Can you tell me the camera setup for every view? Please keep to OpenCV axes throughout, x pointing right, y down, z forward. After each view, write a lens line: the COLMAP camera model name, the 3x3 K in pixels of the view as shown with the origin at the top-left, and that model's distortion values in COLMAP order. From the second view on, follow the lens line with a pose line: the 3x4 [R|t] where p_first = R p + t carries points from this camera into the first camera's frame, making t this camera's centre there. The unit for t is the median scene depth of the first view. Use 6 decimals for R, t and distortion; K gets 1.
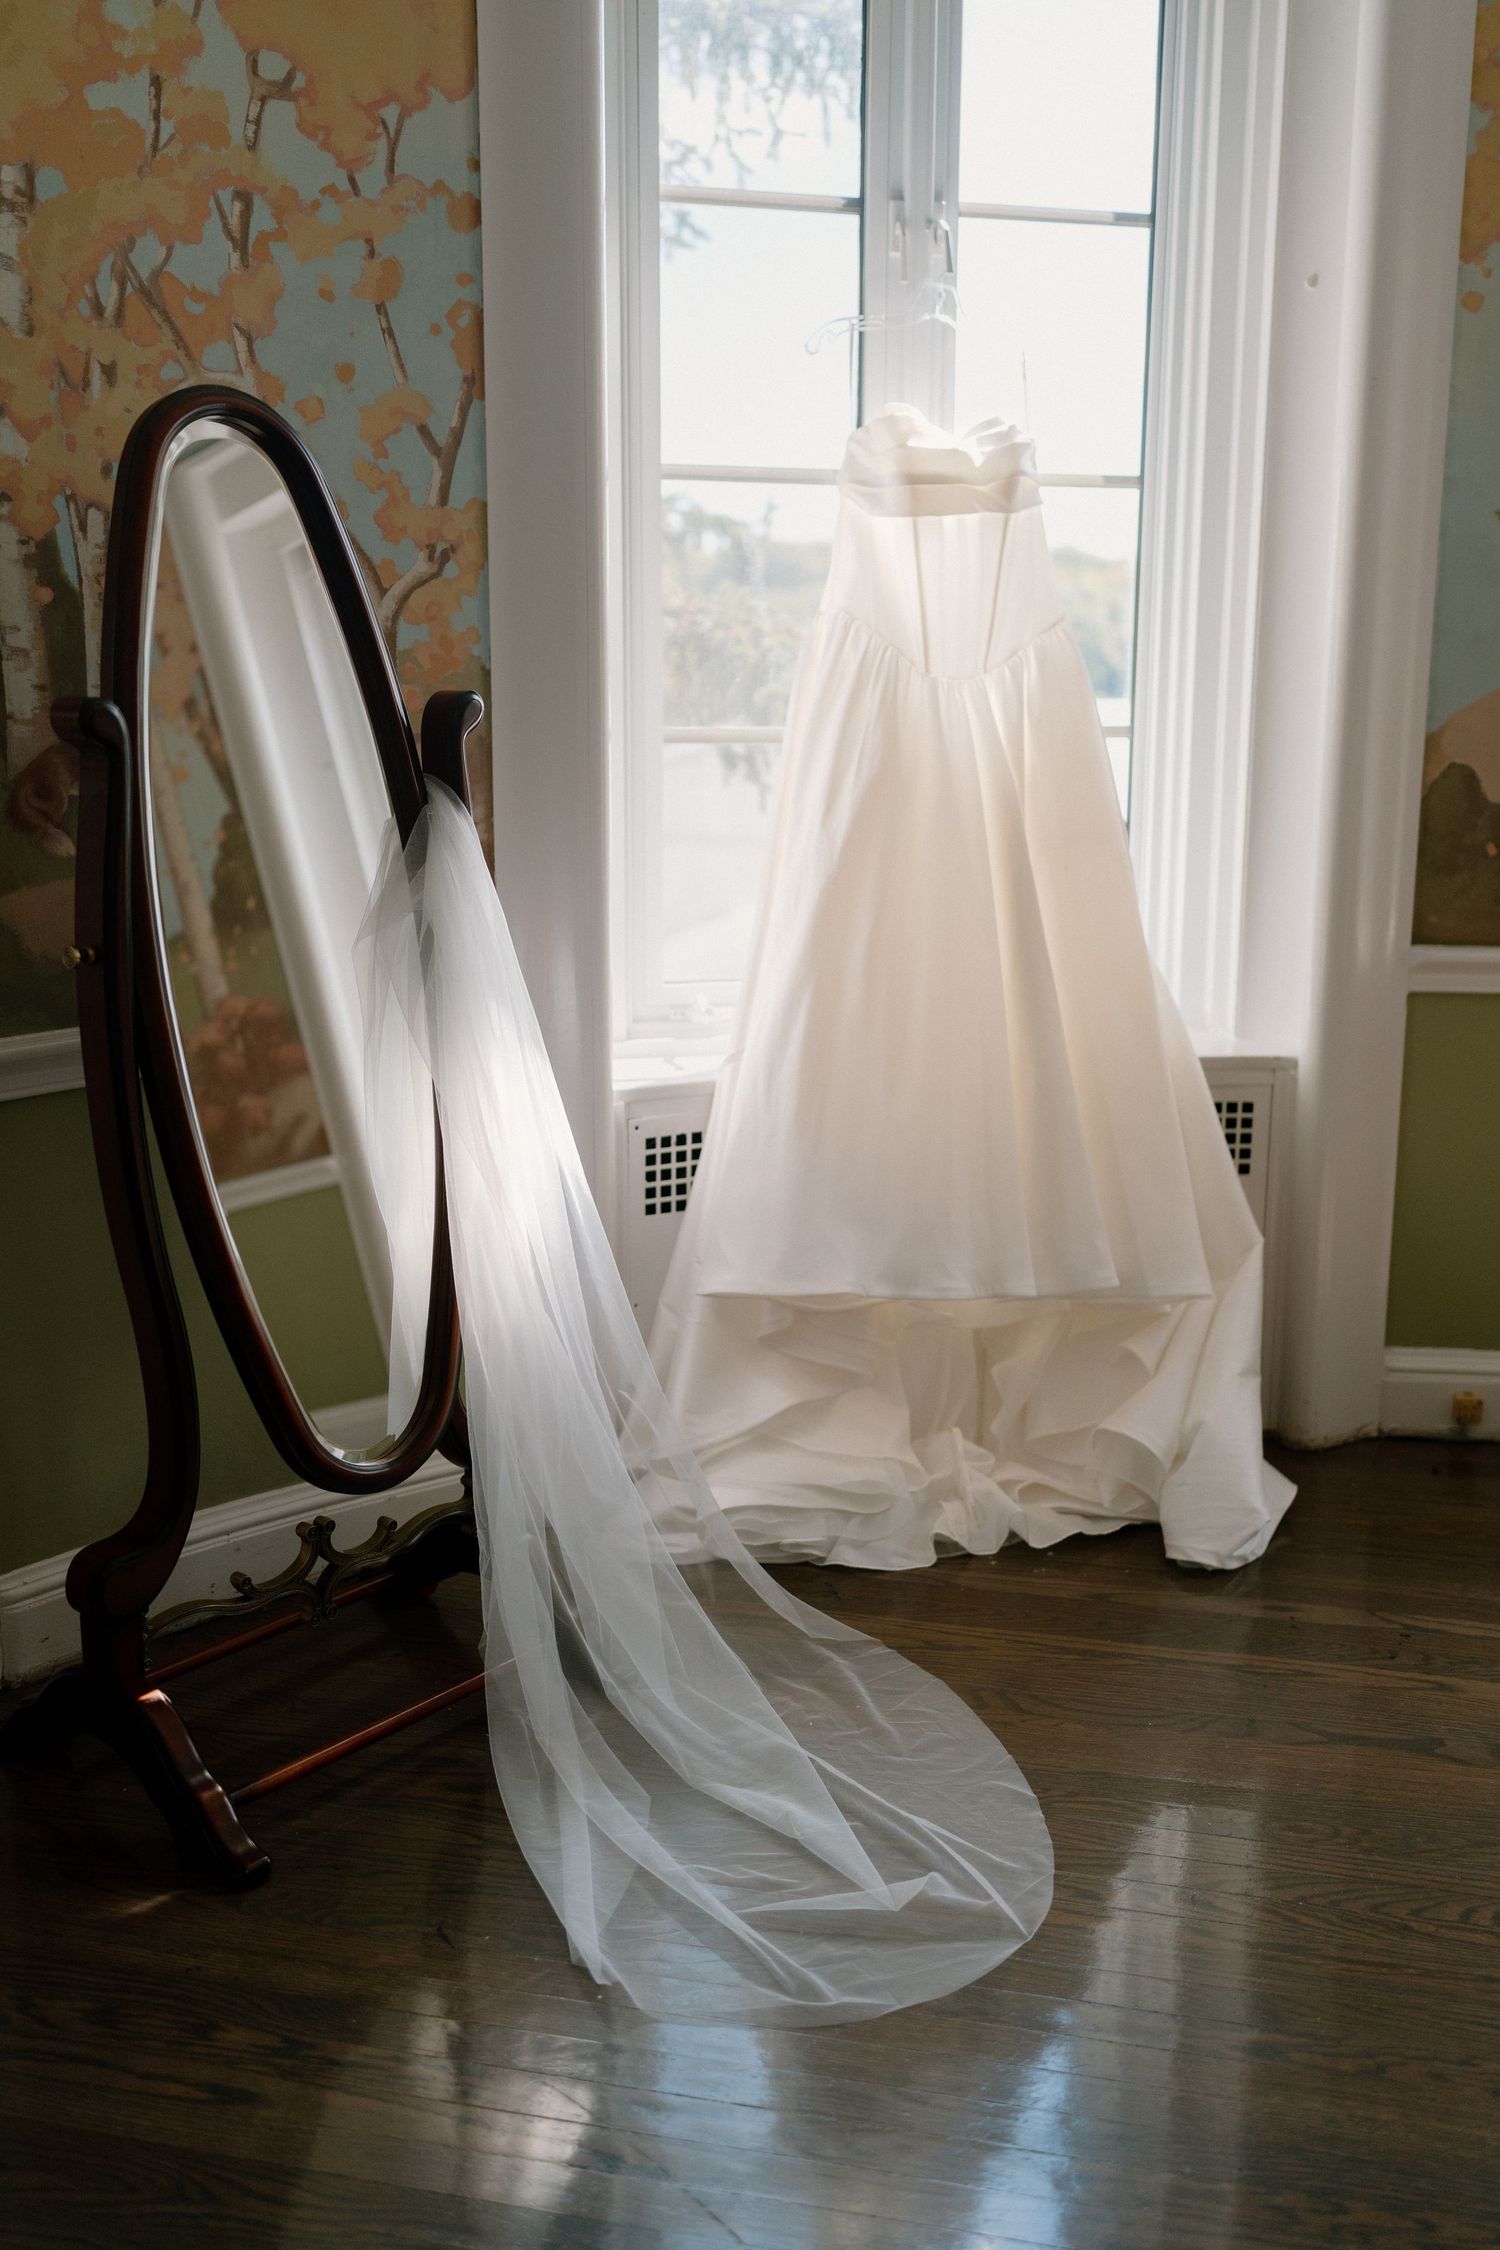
lens RADIAL K [[2210.3, 0, 753.4], [0, 2210.3, 1127.7], [0, 0, 1]] dist [0.004761, 0.000000]
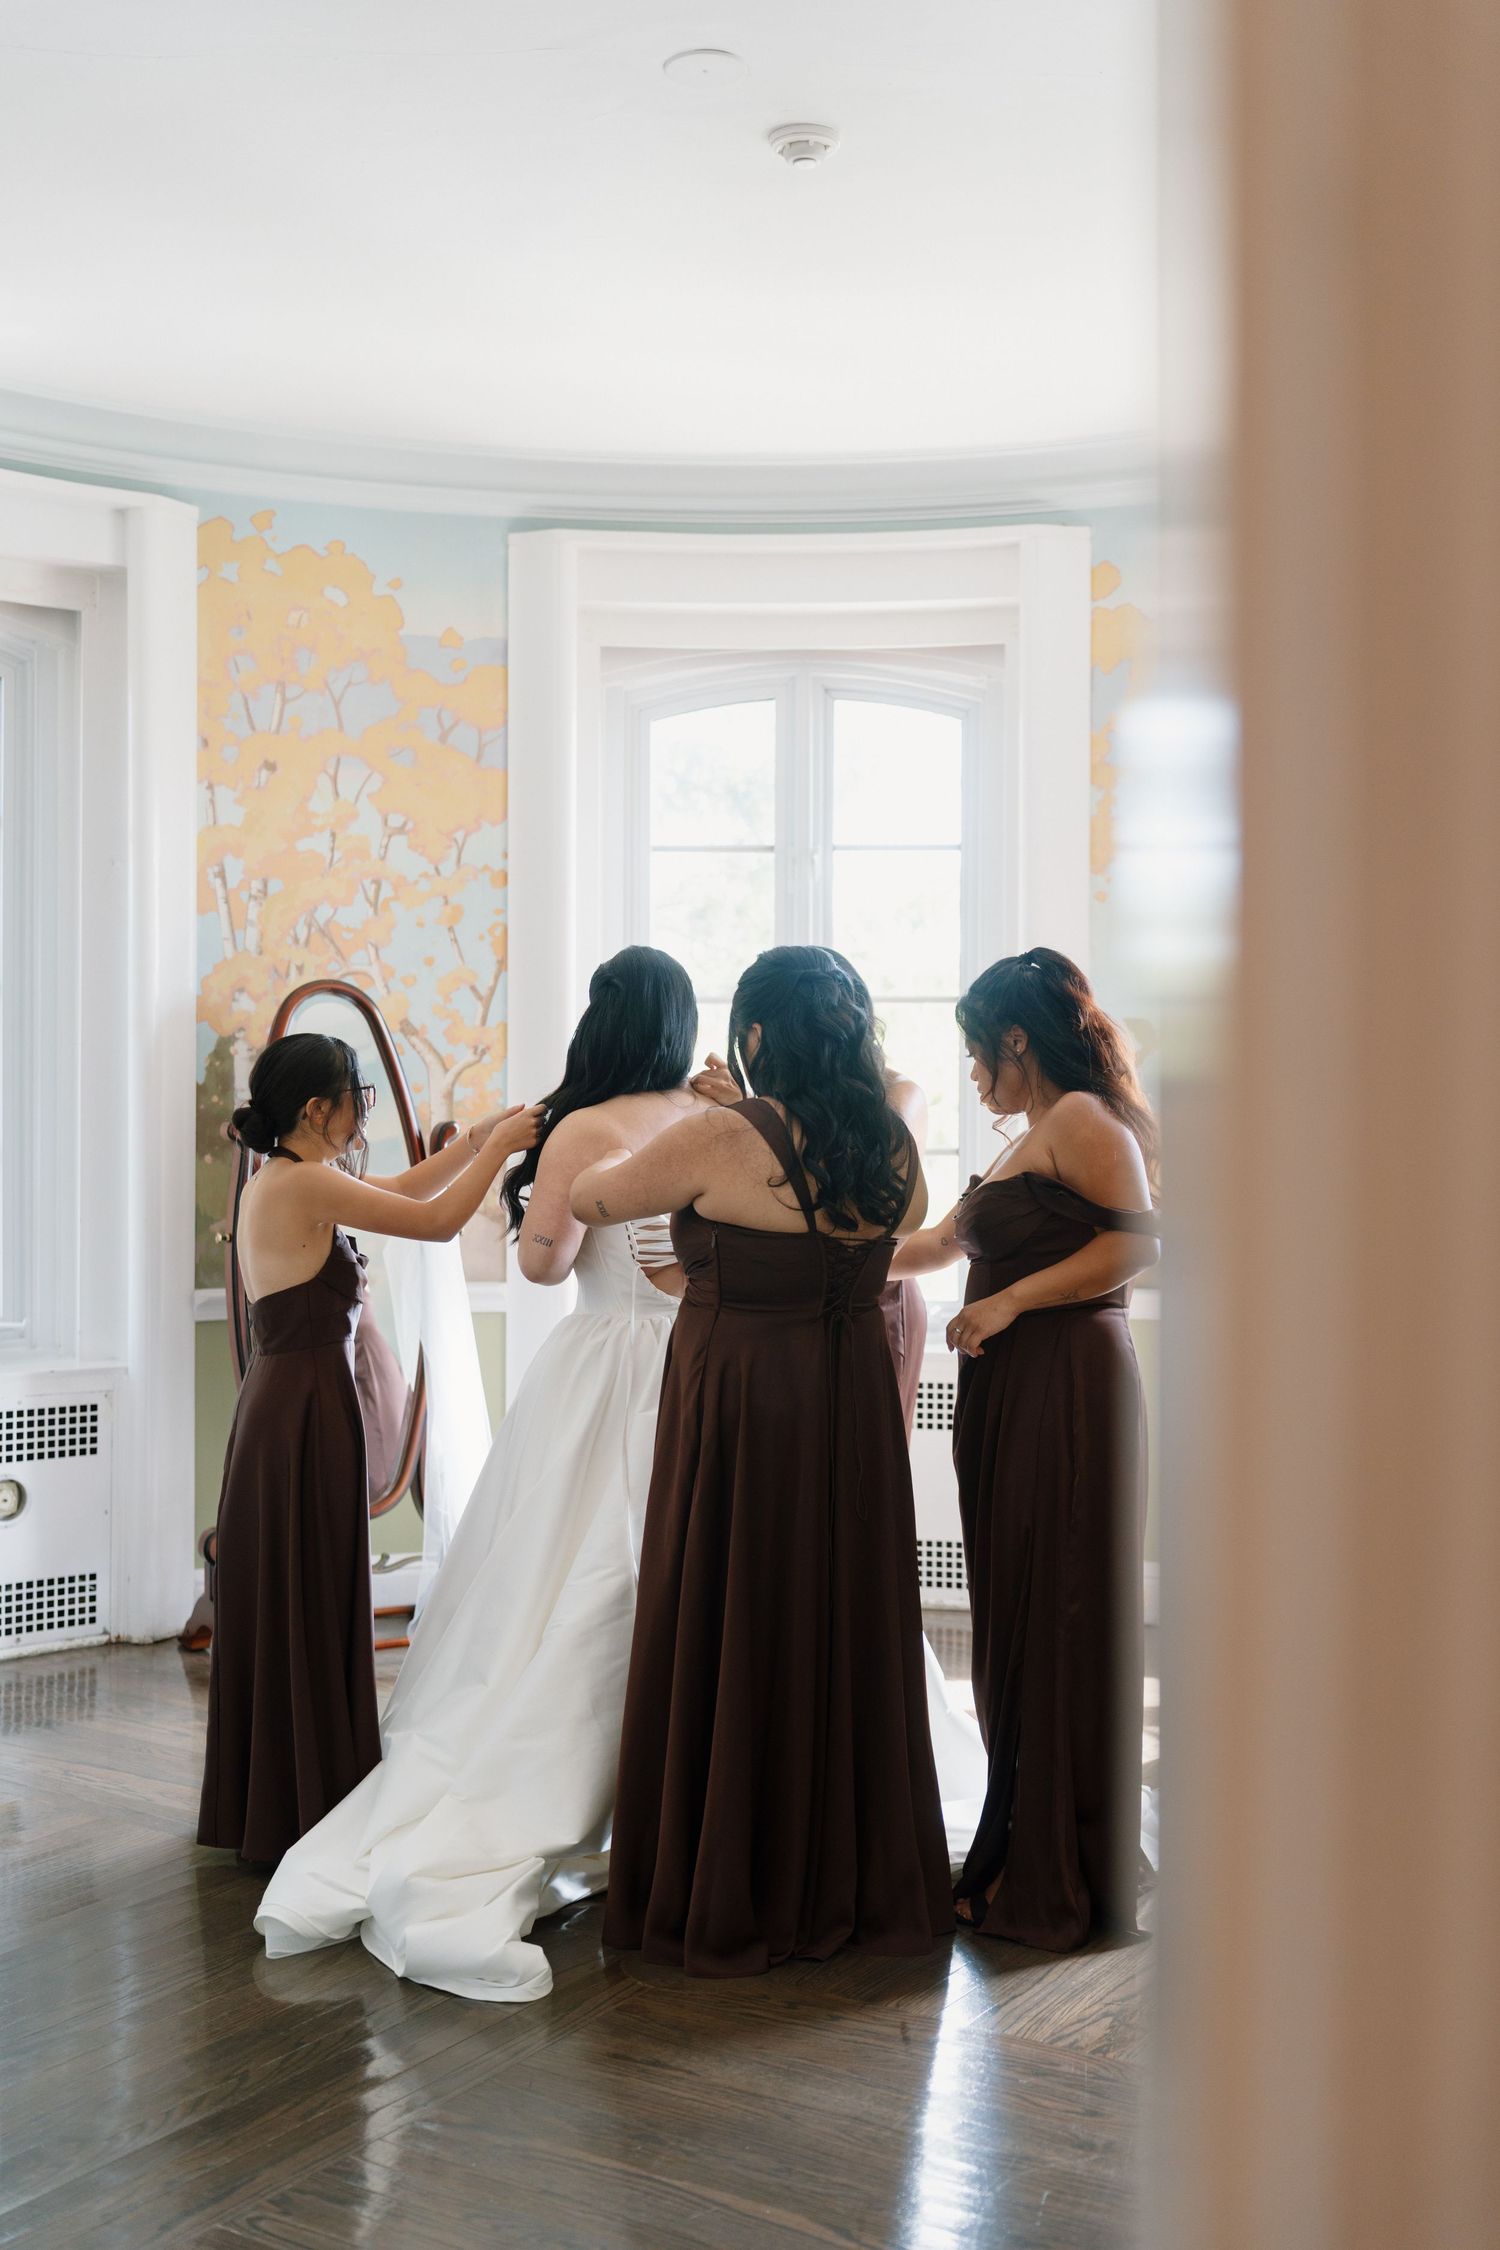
lens RADIAL K [[2345.1, 0, 749.0], [0, 2345.1, 1118.8], [0, 0, 1]] dist [-0.045774, 0.000000]
pose [[0.955995, 0.001774, -0.293378, 0.700934], [-0.061516, 0.978965, -0.194533, 0.181270], [0.286862, 0.204020, 0.935995, -0.835885]]
